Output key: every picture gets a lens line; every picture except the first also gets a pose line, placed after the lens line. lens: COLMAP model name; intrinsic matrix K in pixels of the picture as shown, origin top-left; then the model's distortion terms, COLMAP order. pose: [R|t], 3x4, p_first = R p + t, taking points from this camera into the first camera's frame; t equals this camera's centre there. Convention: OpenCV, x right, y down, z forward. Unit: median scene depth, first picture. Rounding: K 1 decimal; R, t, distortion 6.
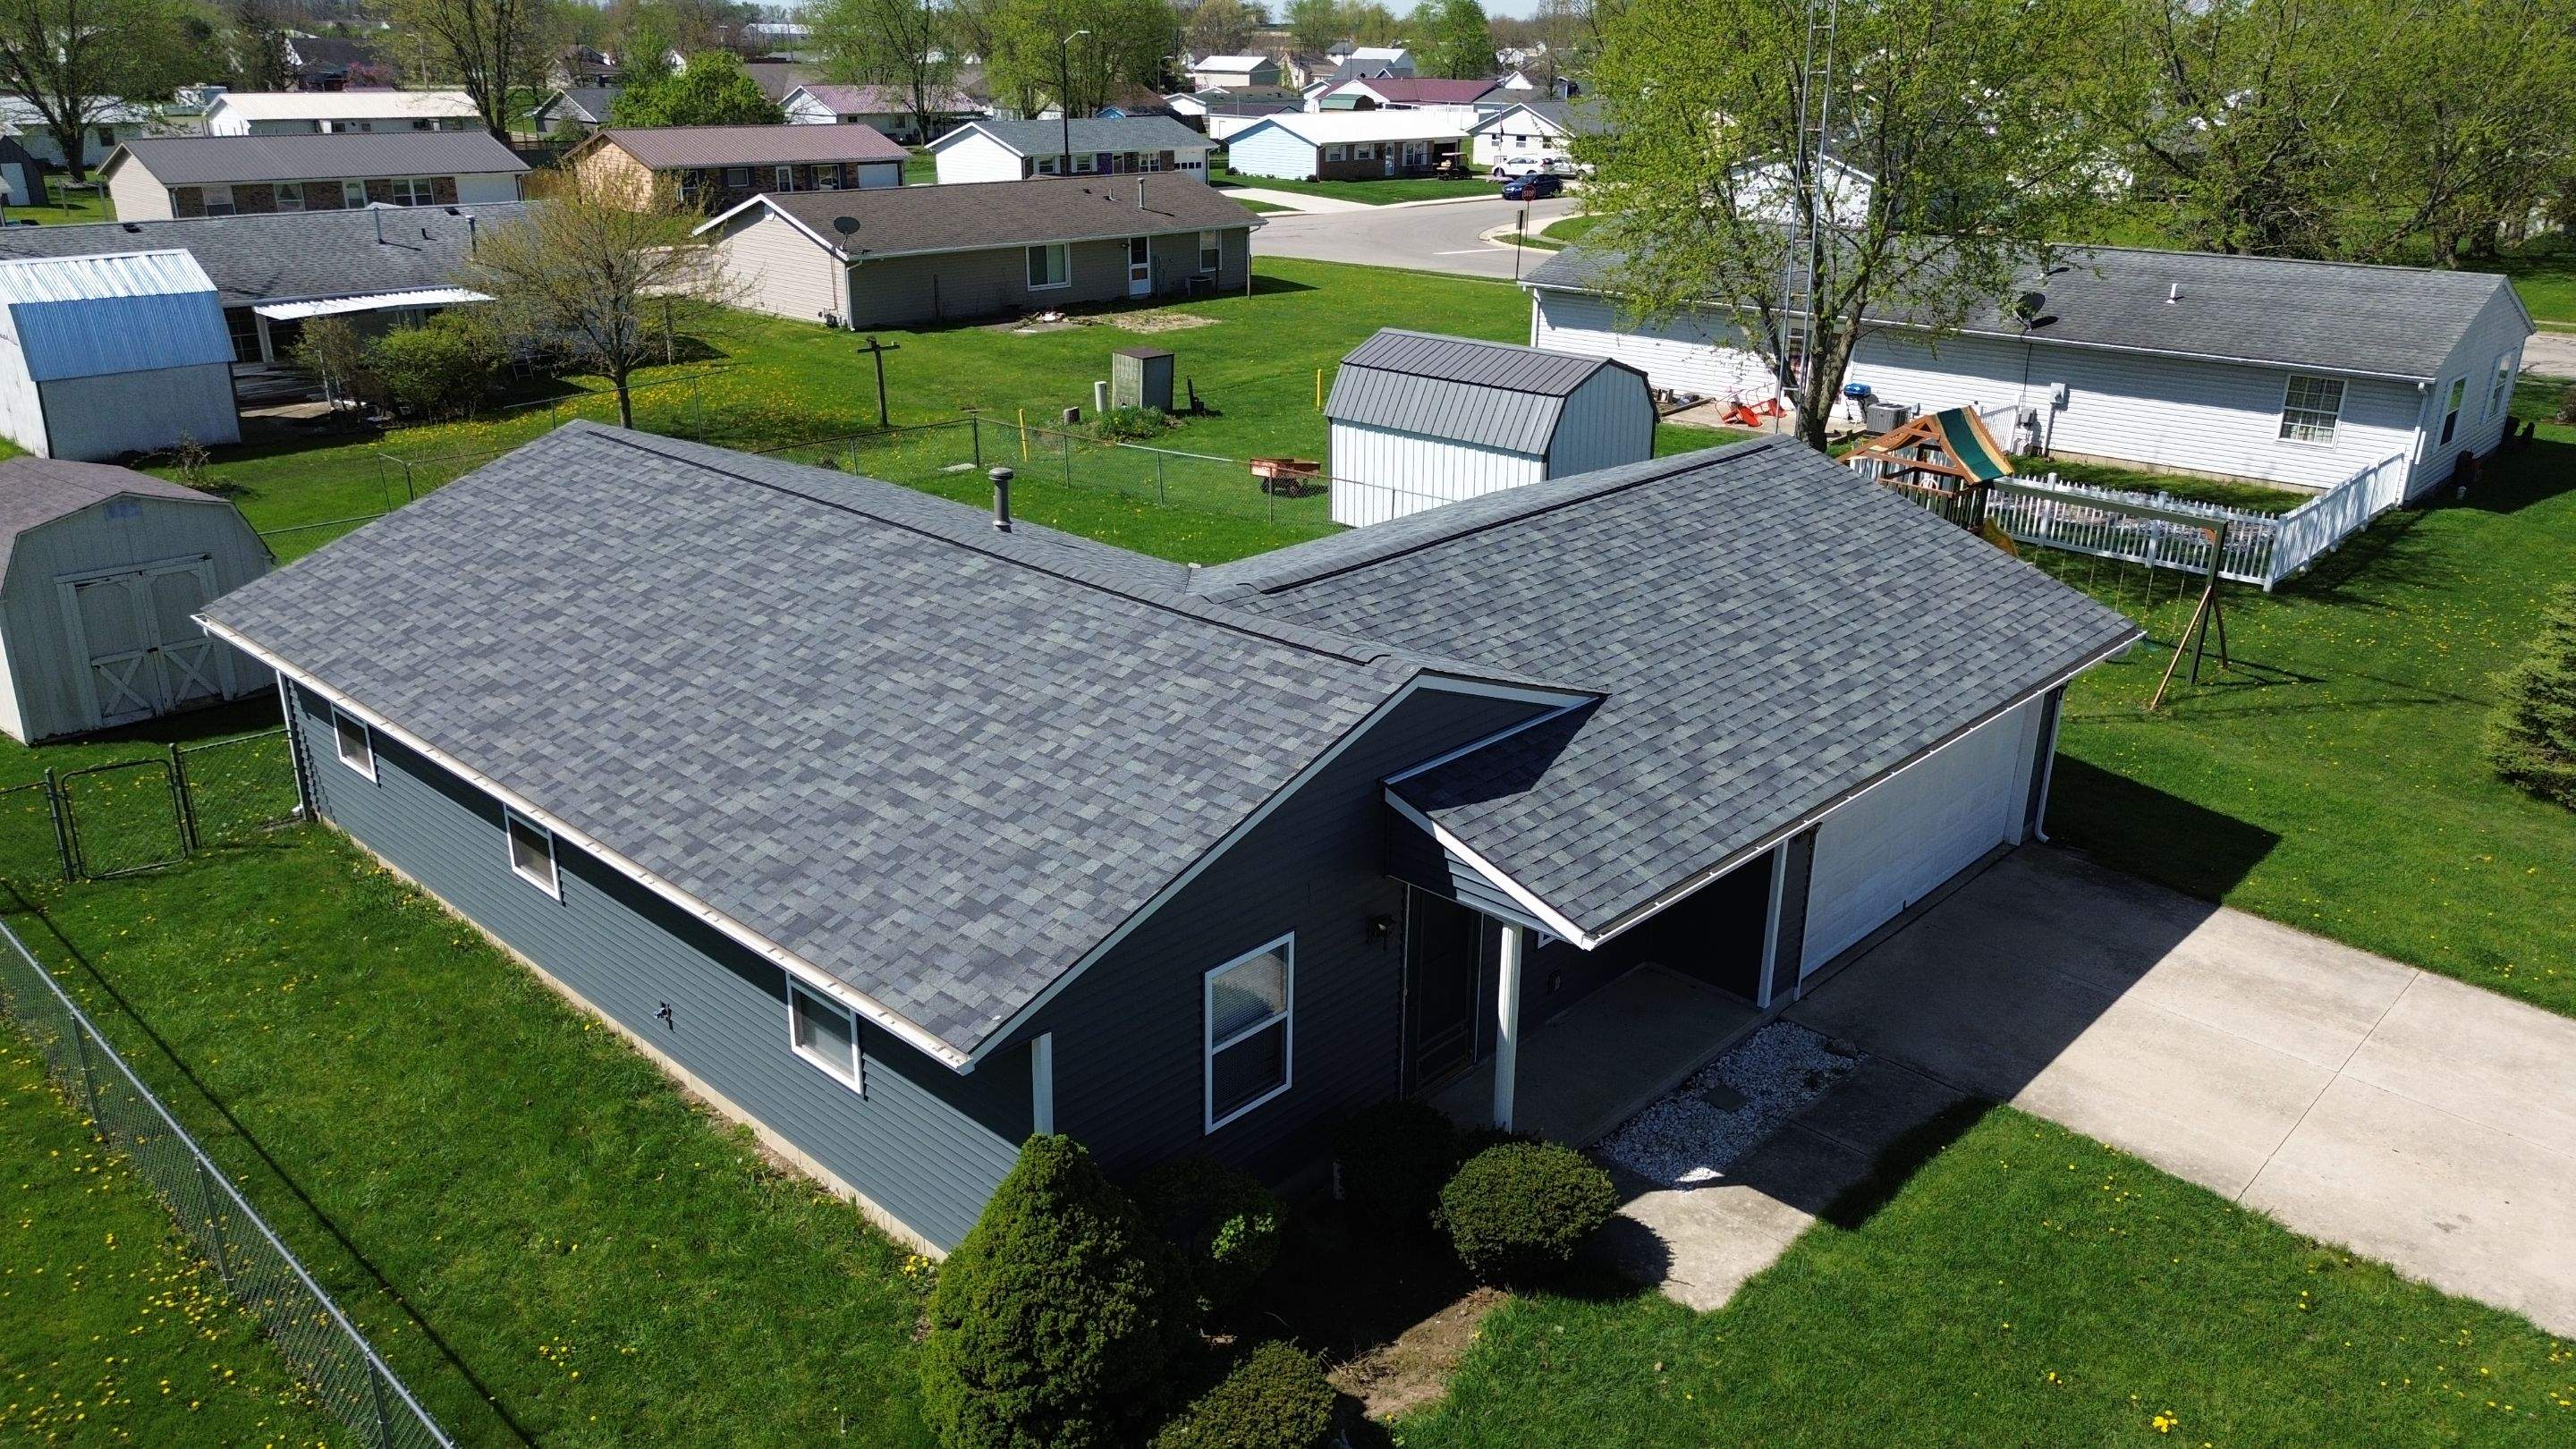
lens RADIAL K [[1838.2, 0, 1288.0], [0, 1838.2, 724.5], [0, 0, 1]] dist [0.076893, -0.101396]
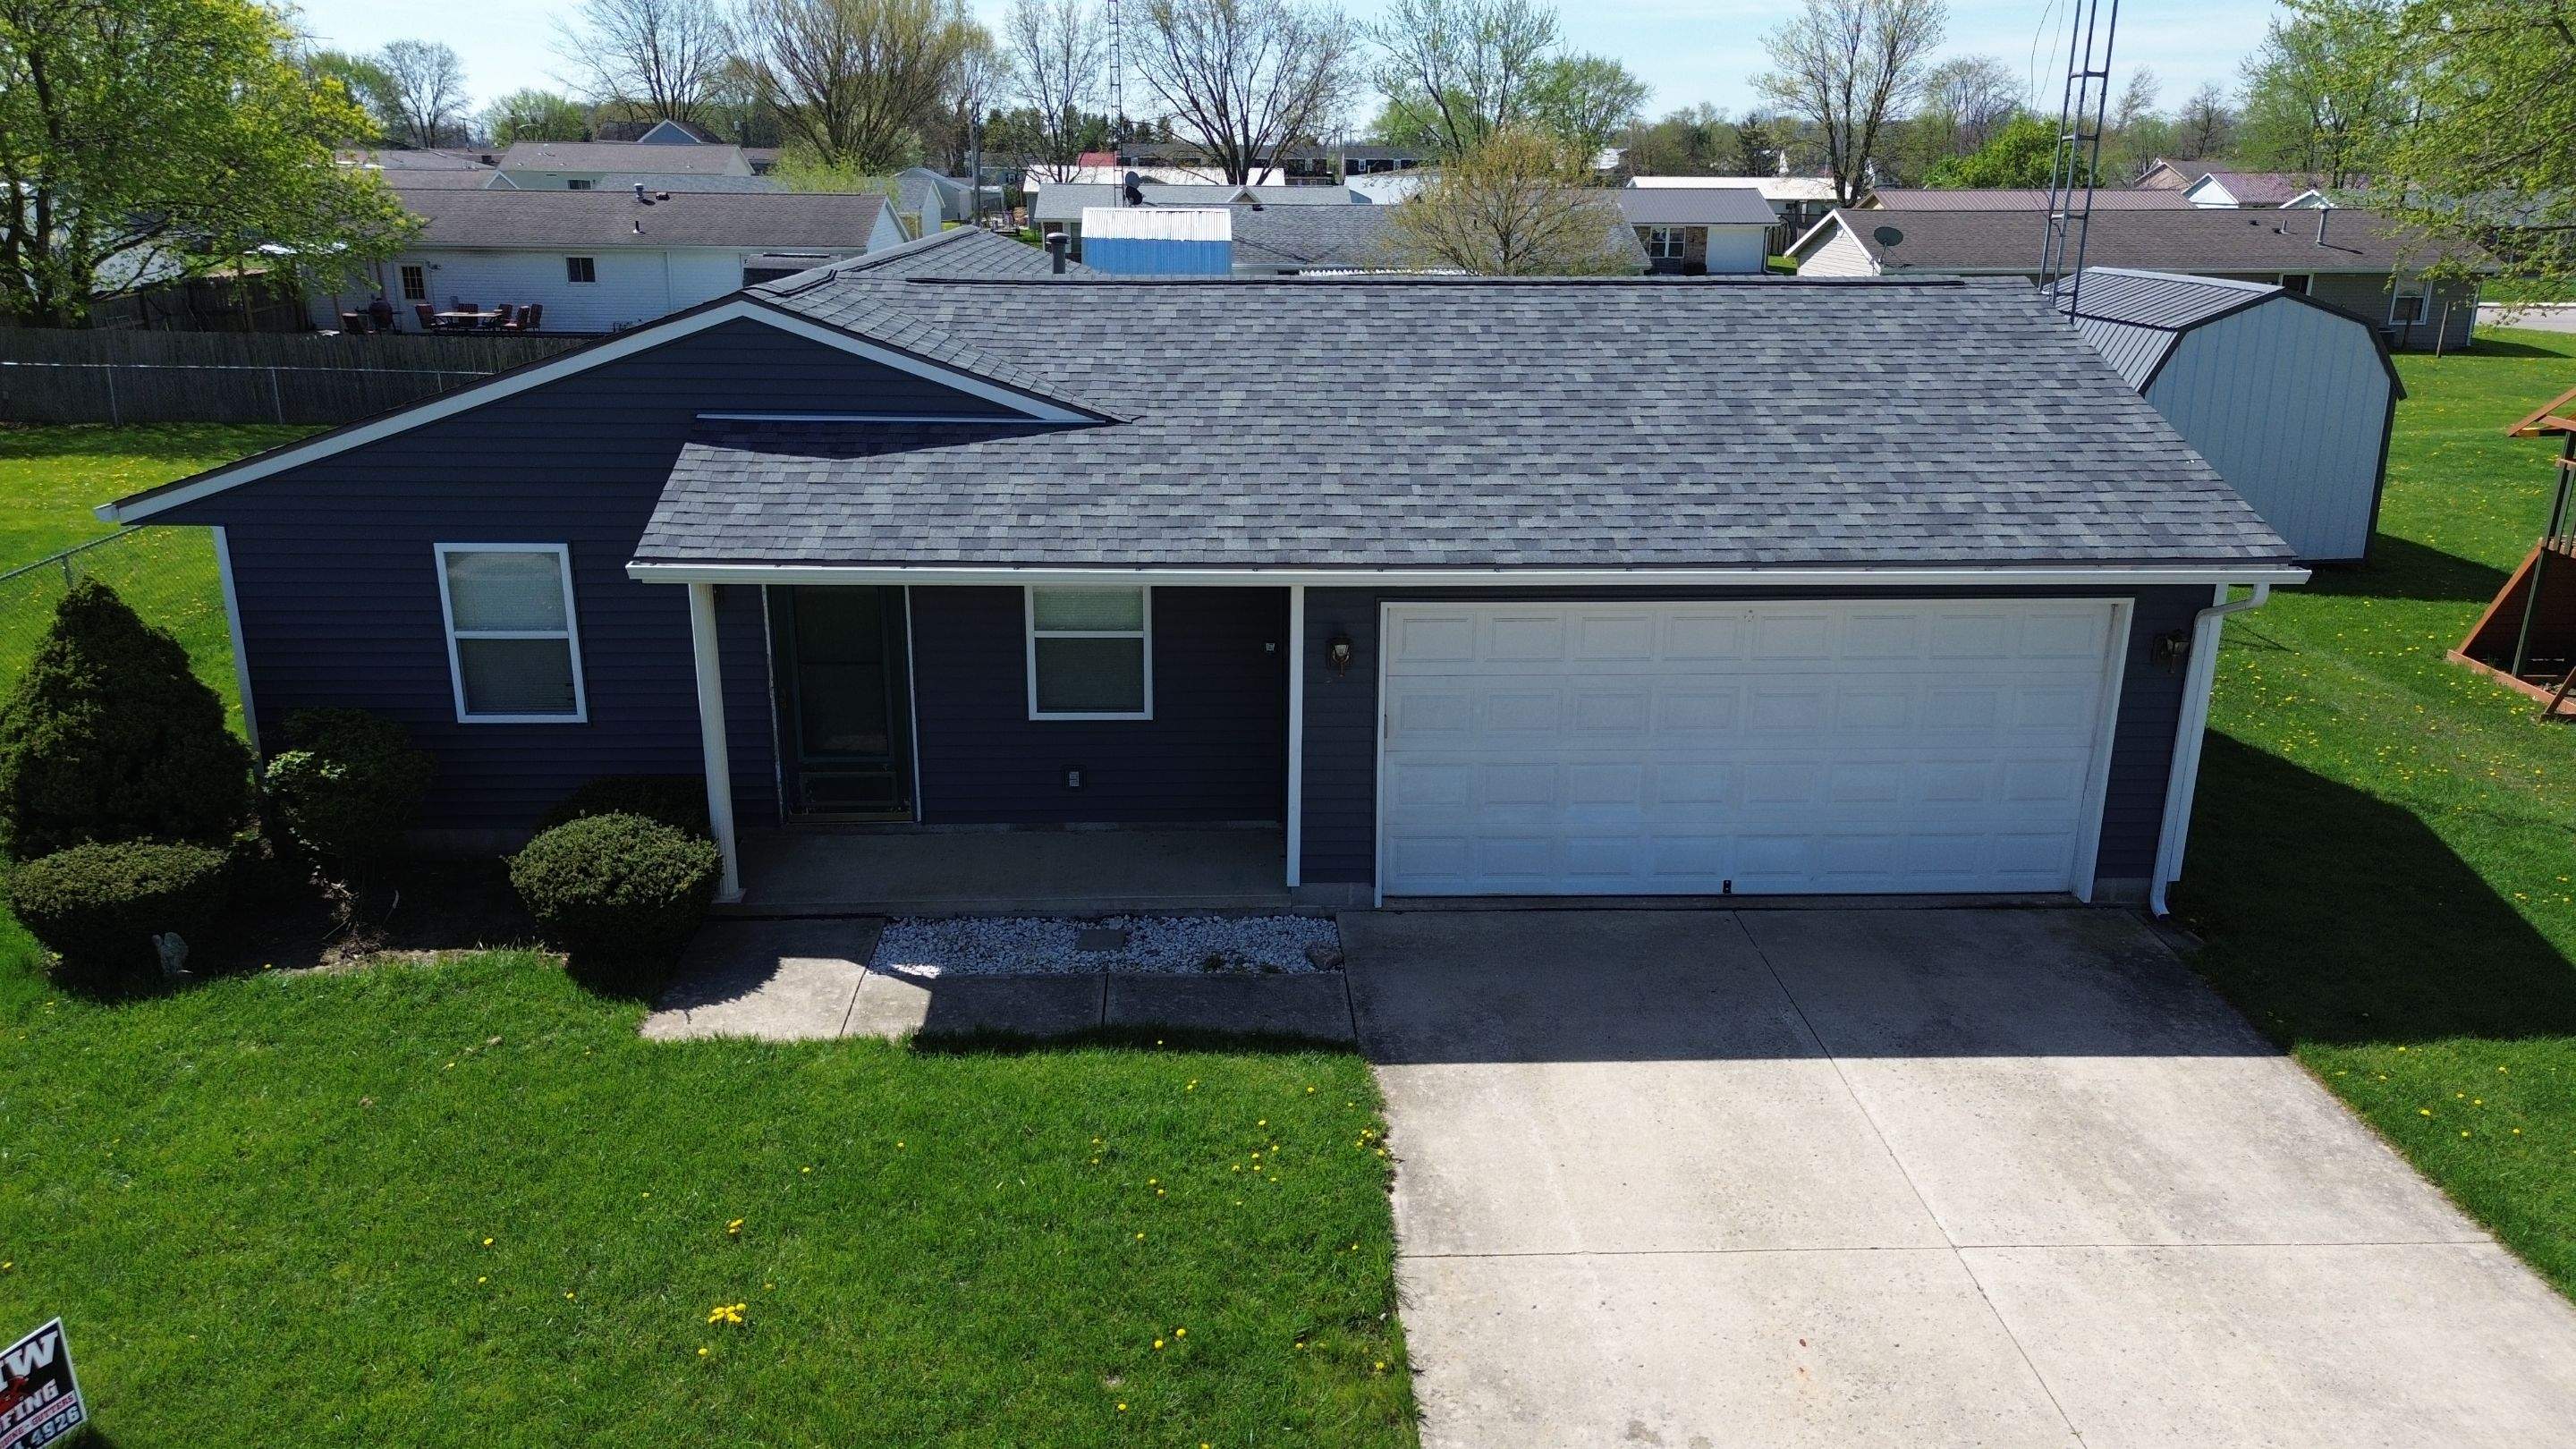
lens RADIAL K [[1838.2, 0, 1288.0], [0, 1838.2, 724.5], [0, 0, 1]] dist [0.076893, -0.101396]
pose [[0.711980, 0.197603, -0.673823, 0.756621], [-0.243429, 0.969540, 0.027110, 0.069519], [0.658655, 0.144726, 0.738395, 0.441207]]
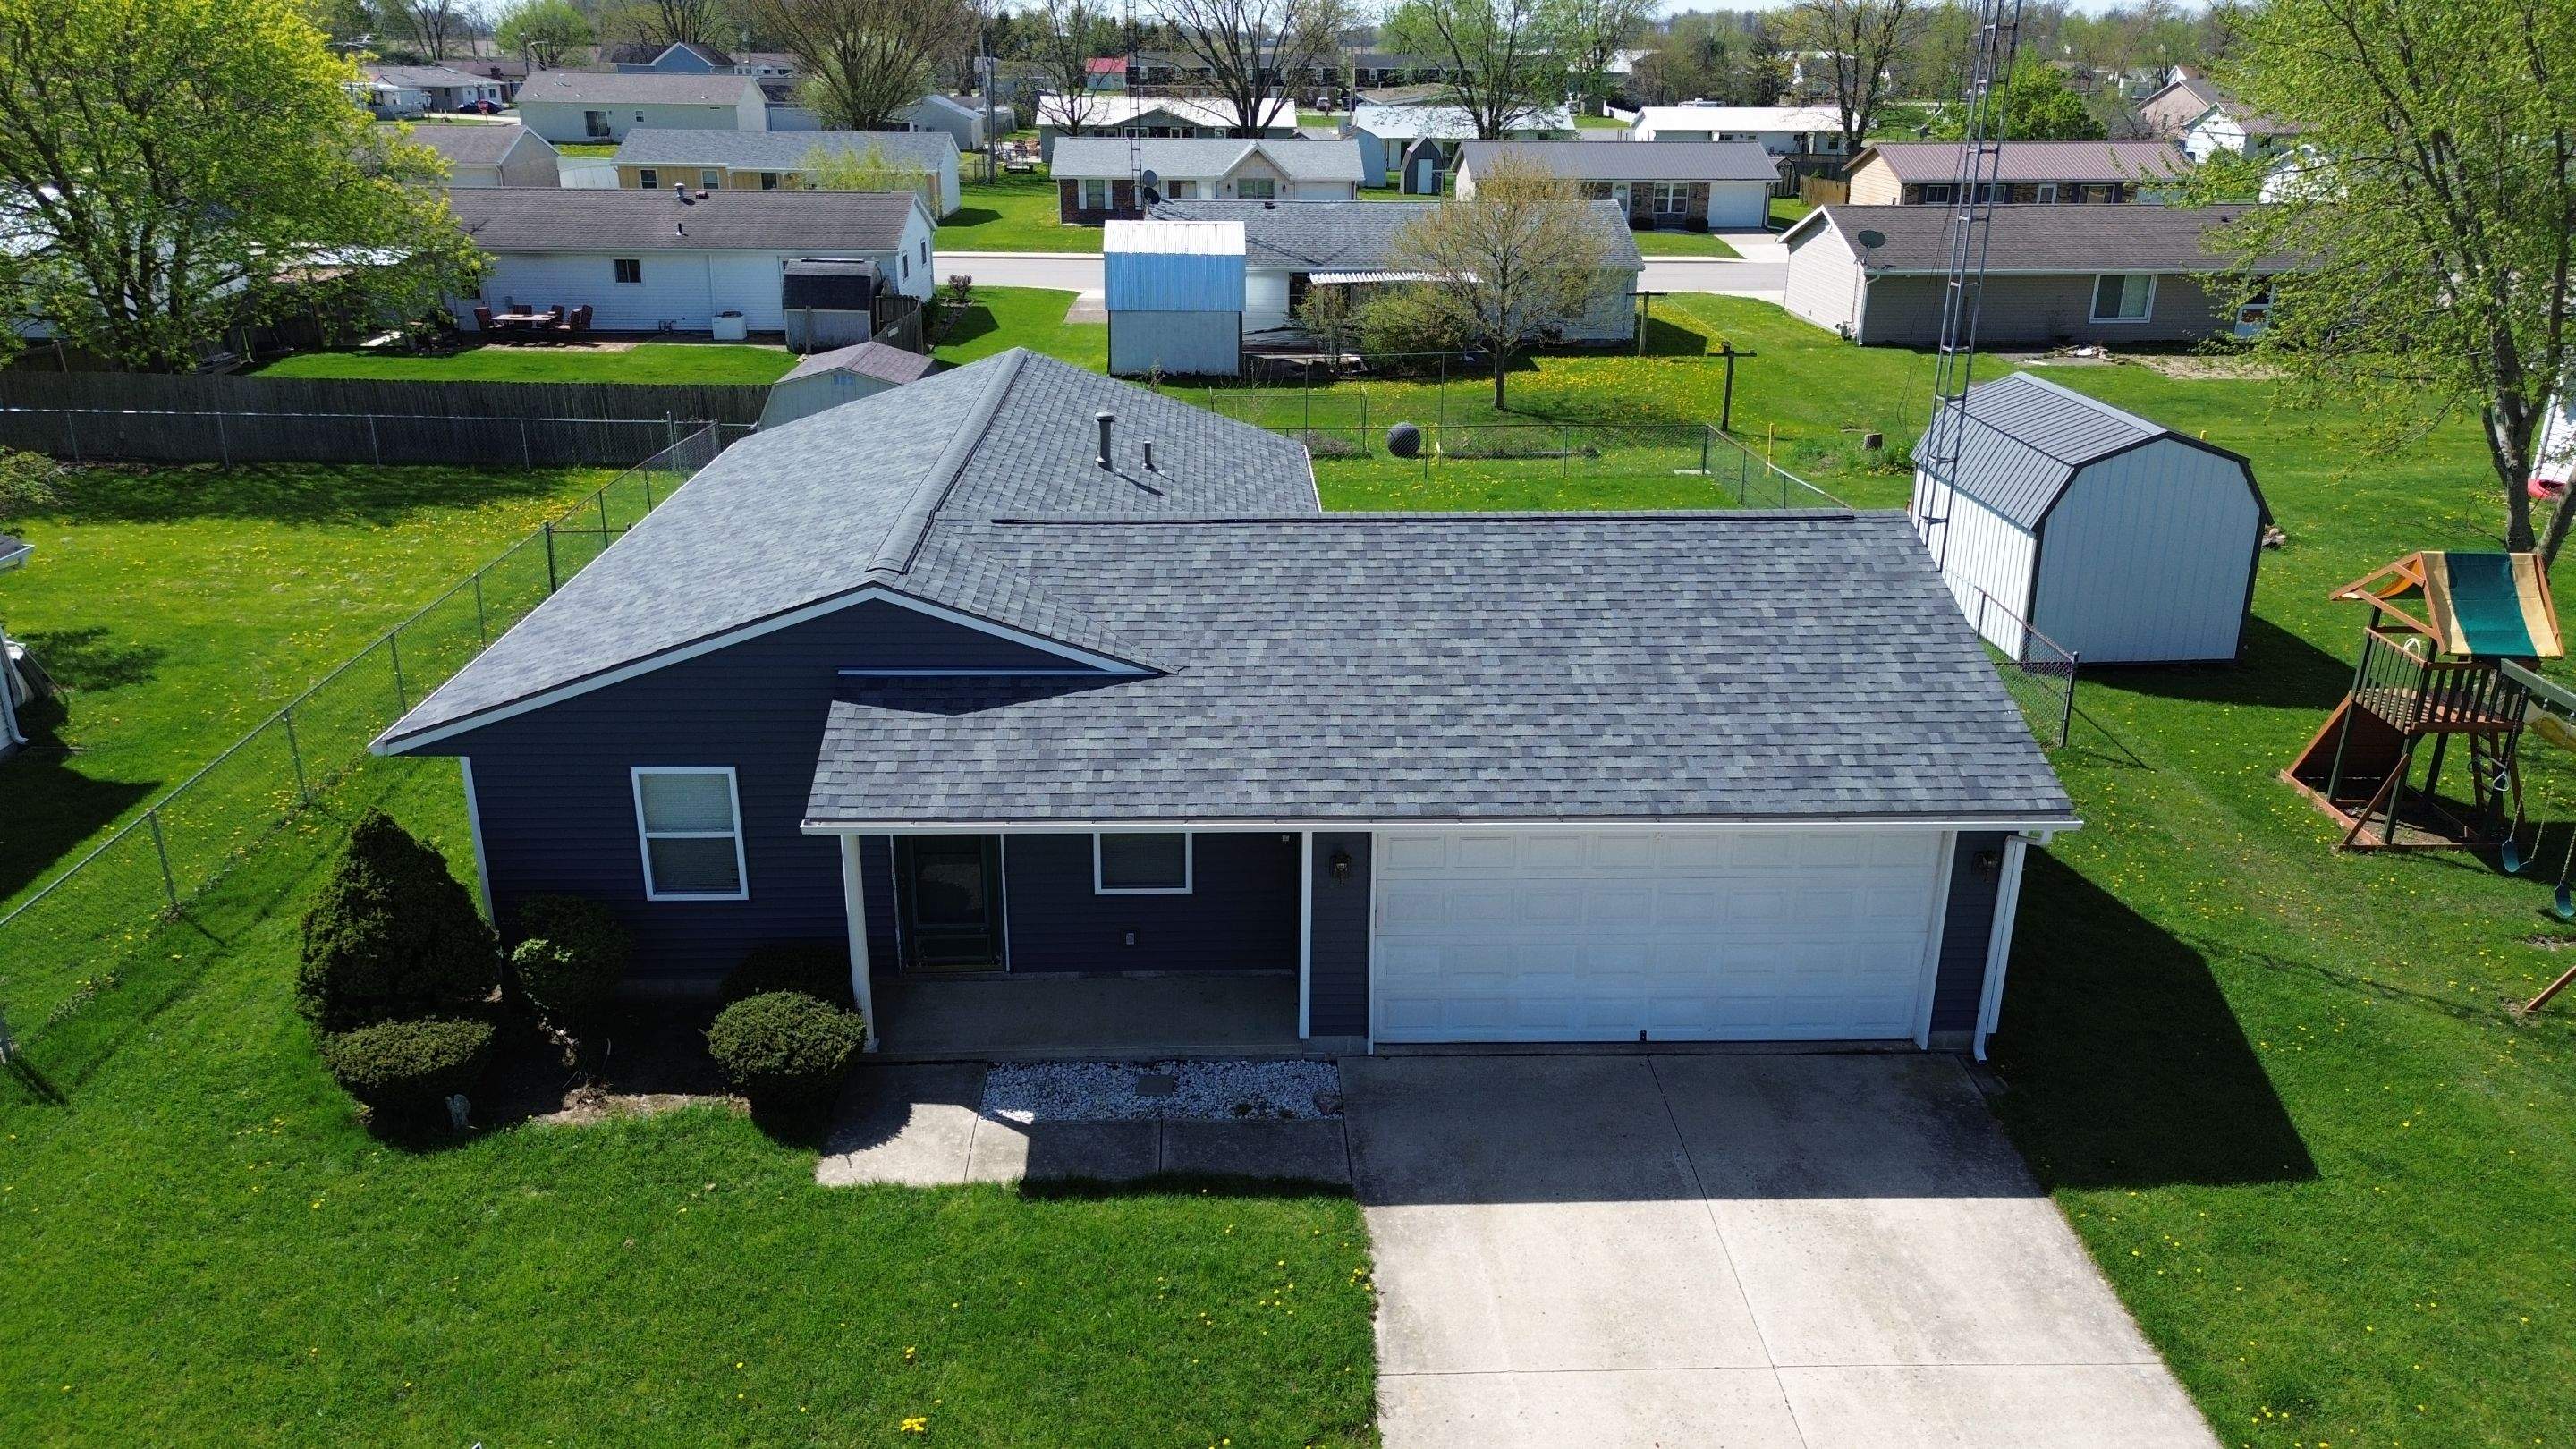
lens RADIAL K [[1844.8, 0, 1286.8], [0, 1844.8, 717.7], [0, 0, 1]] dist [0.096097, -0.171384]
pose [[0.707975, 0.235779, -0.665718, 0.866629], [-0.244727, 0.966126, 0.081913, -0.088327], [0.662481, 0.104927, 0.741694, 0.261161]]
